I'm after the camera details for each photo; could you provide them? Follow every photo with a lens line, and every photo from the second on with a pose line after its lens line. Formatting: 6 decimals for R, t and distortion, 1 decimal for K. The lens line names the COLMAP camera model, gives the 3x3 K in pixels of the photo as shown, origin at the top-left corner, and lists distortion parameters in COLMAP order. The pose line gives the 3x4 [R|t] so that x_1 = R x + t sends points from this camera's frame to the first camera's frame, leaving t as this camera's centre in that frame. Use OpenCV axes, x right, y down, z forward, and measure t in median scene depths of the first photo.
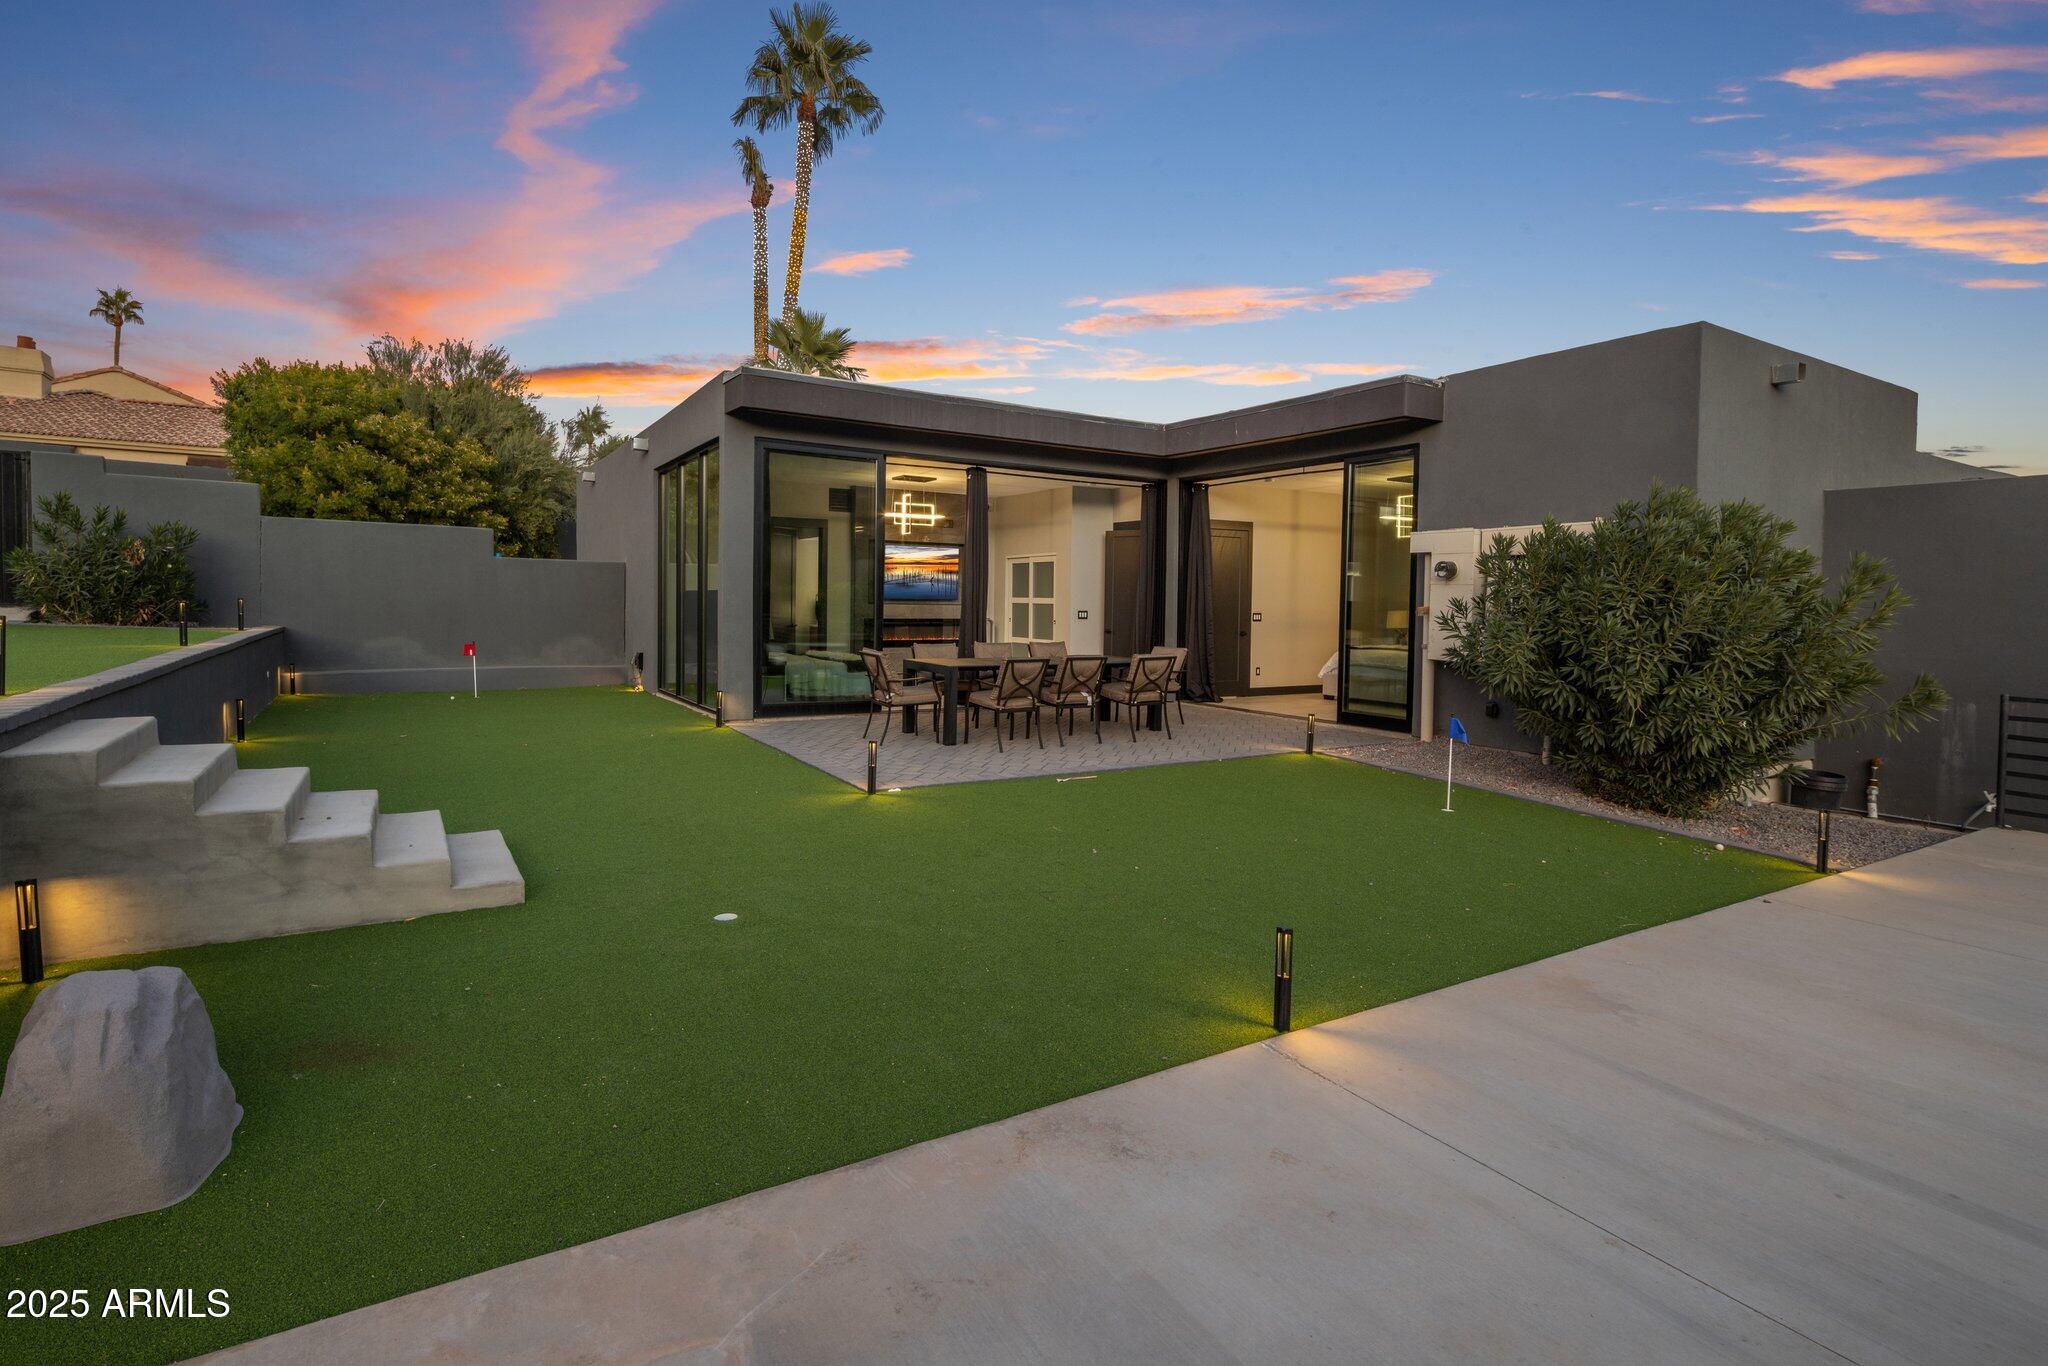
lens RADIAL K [[997.6, 0, 1023.6], [0, 997.6, 644.2], [0, 0, 1]] dist [0.000306, -0.000436]
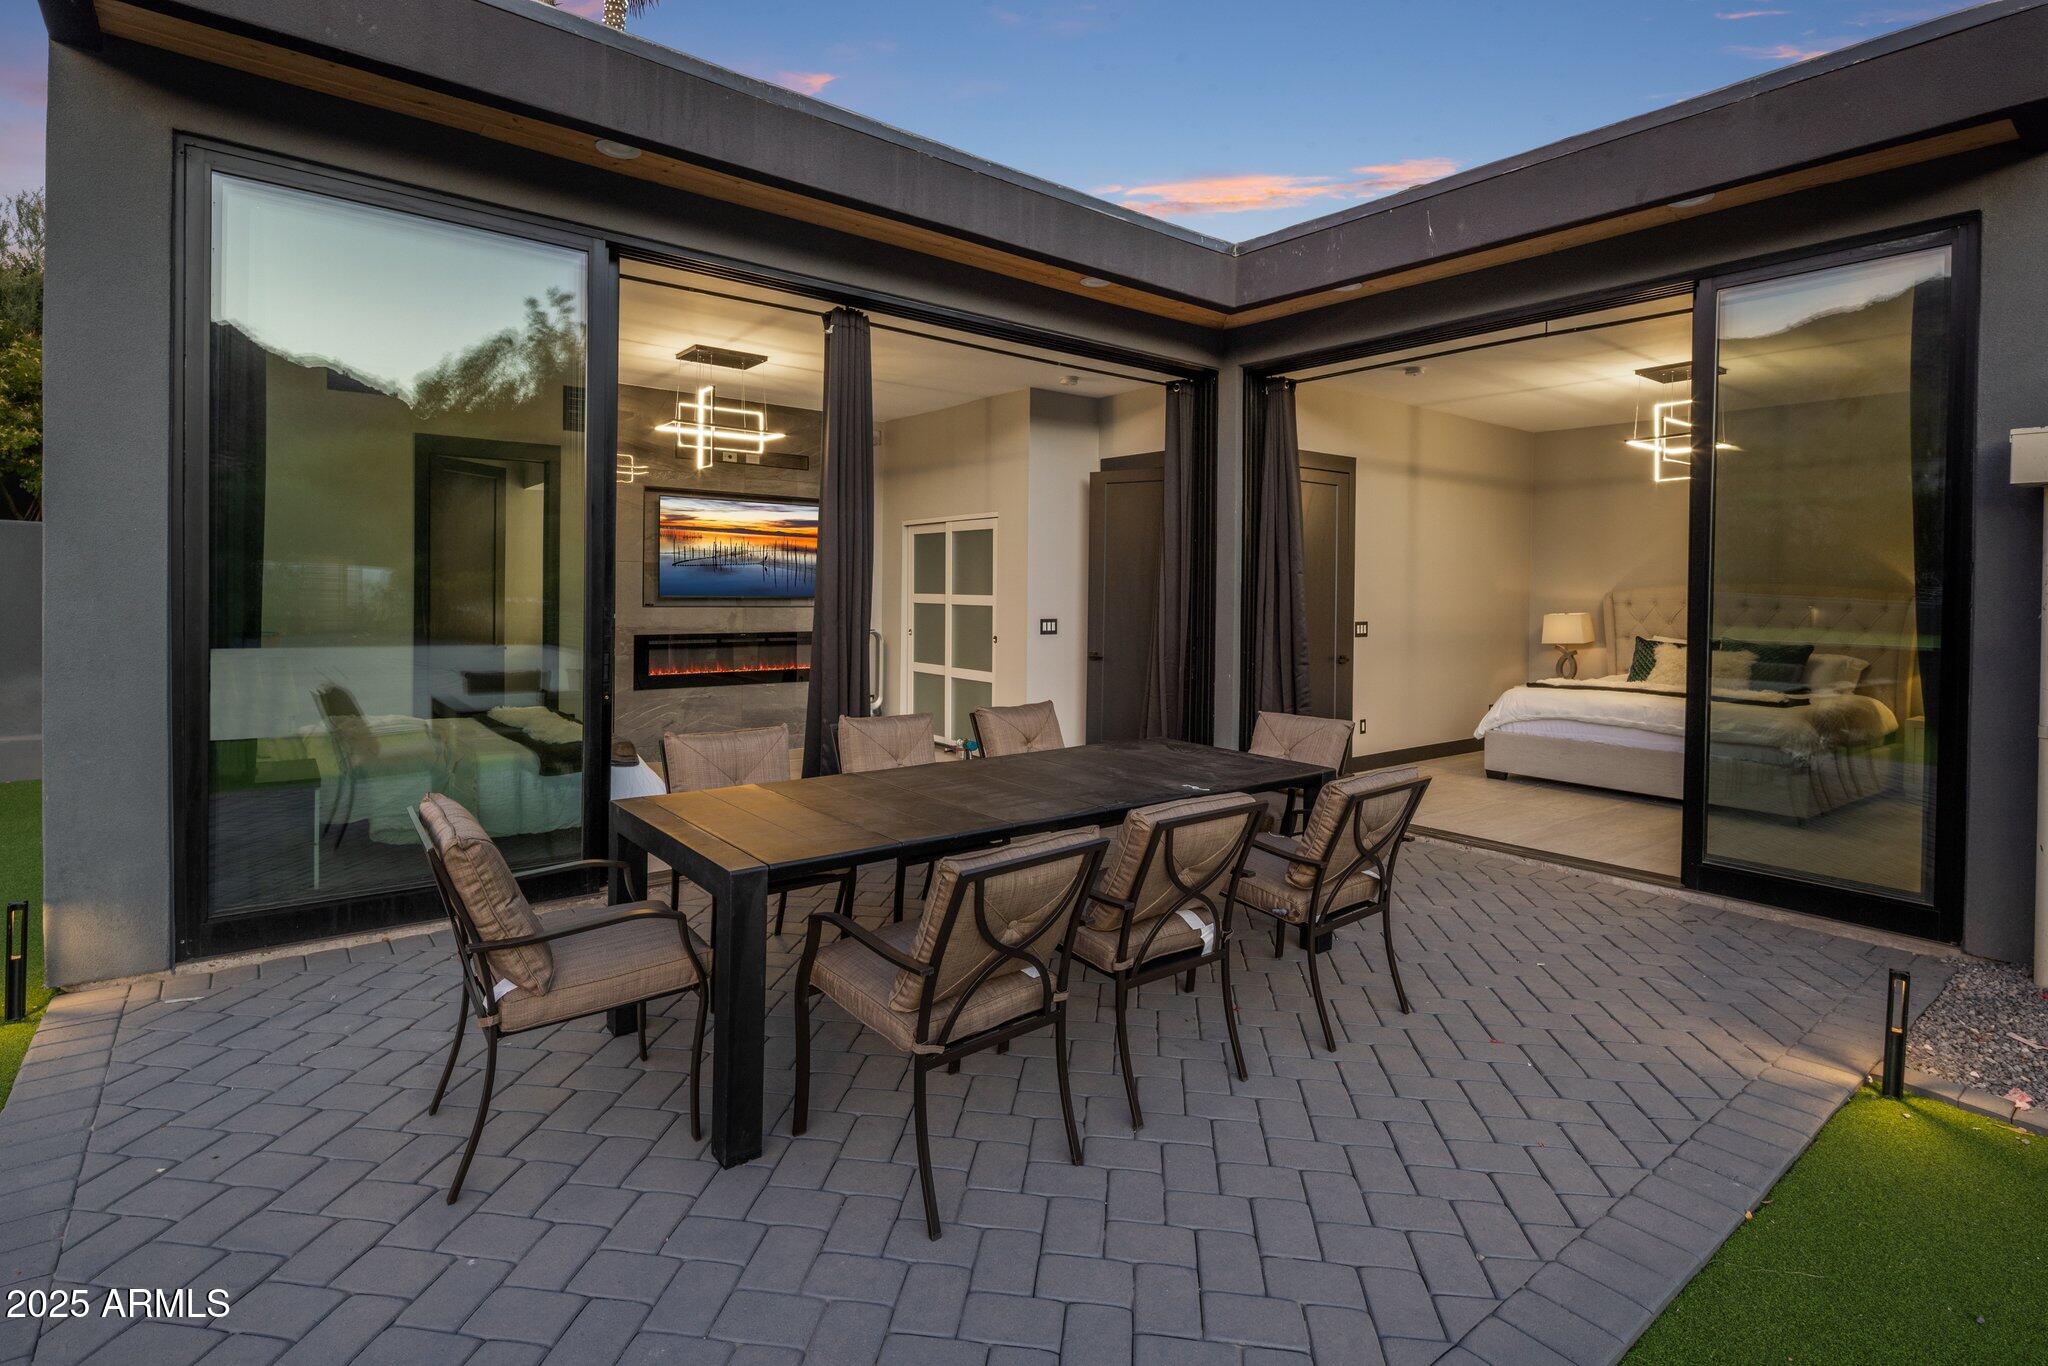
lens RADIAL K [[997.6, 0, 1023.6], [0, 997.6, 644.2], [0, 0, 1]] dist [0.000306, -0.000436]
pose [[0.993209, -0.008172, 0.116053, -0.016721], [0.006873, 0.999909, 0.011593, -0.024956], [-0.116138, -0.010717, 0.993175, 0.439504]]
